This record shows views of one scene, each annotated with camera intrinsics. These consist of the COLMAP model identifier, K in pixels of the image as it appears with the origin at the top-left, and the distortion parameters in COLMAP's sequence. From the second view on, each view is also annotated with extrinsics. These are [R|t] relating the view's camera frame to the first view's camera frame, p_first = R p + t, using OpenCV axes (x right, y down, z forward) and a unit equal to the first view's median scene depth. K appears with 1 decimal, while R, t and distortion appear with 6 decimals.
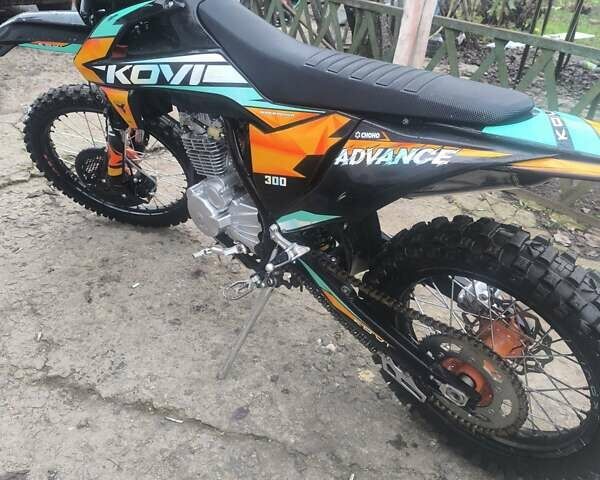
lens RADIAL K [[556.0, 0, 300.0], [0, 556.0, 240.0], [0, 0, 1]] dist [0.010771, -0.008066]
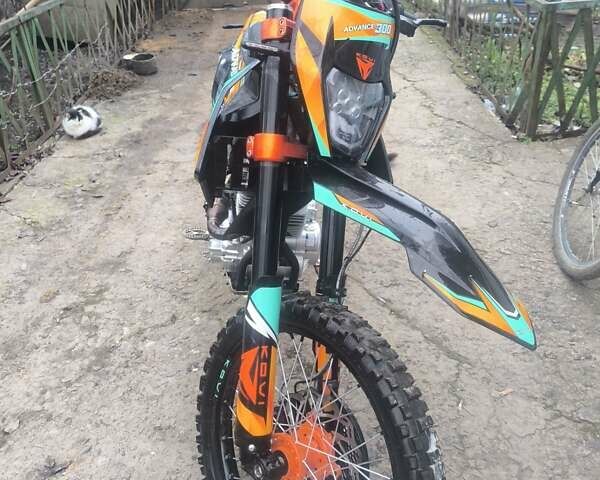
lens RADIAL K [[556.0, 0, 300.0], [0, 556.0, 240.0], [0, 0, 1]] dist [0.010771, -0.008066]
pose [[-0.770696, -0.349312, 0.532924, -0.796153], [0.337317, 0.485896, 0.806302, -1.015832], [-0.540596, 0.801178, -0.256650, 1.389777]]
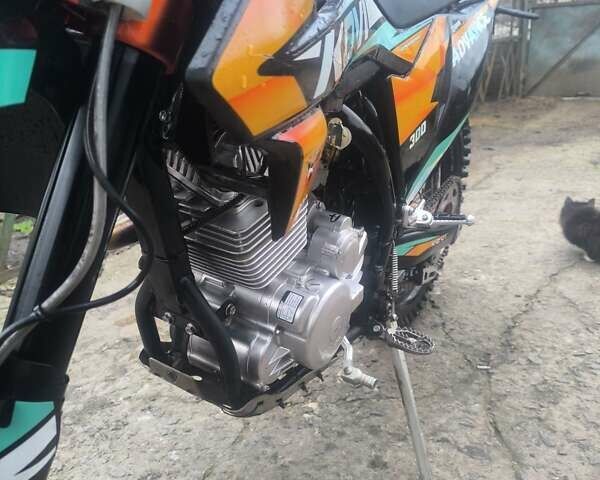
lens RADIAL K [[556.0, 0, 300.0], [0, 556.0, 240.0], [0, 0, 1]] dist [0.010771, -0.008066]
pose [[-0.222520, -0.340958, 0.913363, -0.669345], [0.559346, 0.722675, 0.406046, -0.349733], [-0.798509, 0.601239, 0.029904, 1.029373]]
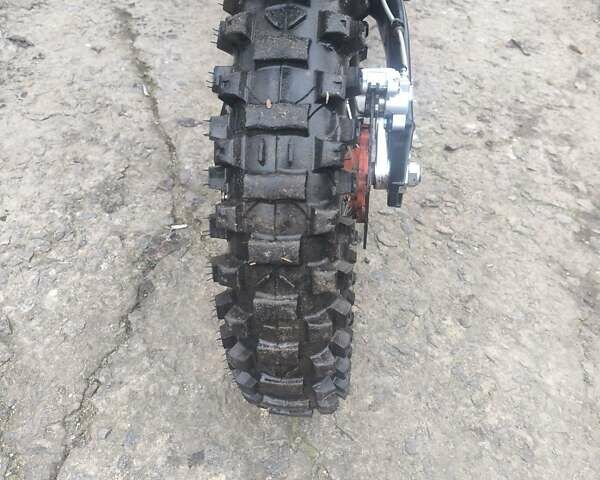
lens RADIAL K [[556.0, 0, 300.0], [0, 556.0, 240.0], [0, 0, 1]] dist [0.010771, -0.008066]
pose [[0.611919, 0.613217, -0.499521, 0.601395], [-0.488289, 0.789739, 0.371331, 0.036068], [0.622197, 0.016686, 0.782683, 0.416898]]
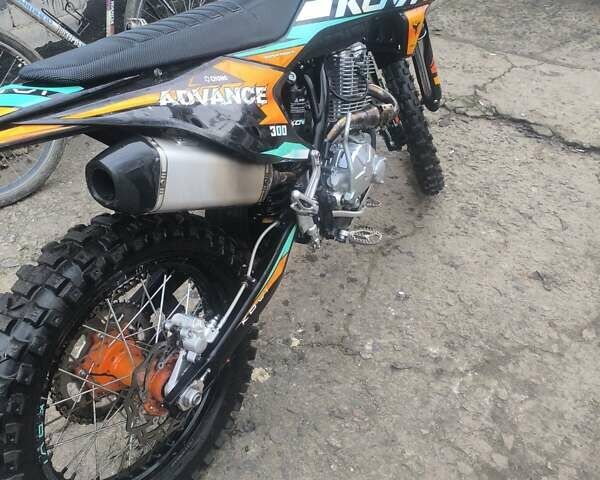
lens RADIAL K [[556.0, 0, 300.0], [0, 556.0, 240.0], [0, 0, 1]] dist [0.010771, -0.008066]
pose [[0.223528, 0.571725, -0.789409, 0.841387], [-0.517497, 0.755935, 0.400948, -0.381431], [0.825974, 0.318893, 0.464838, 0.625430]]
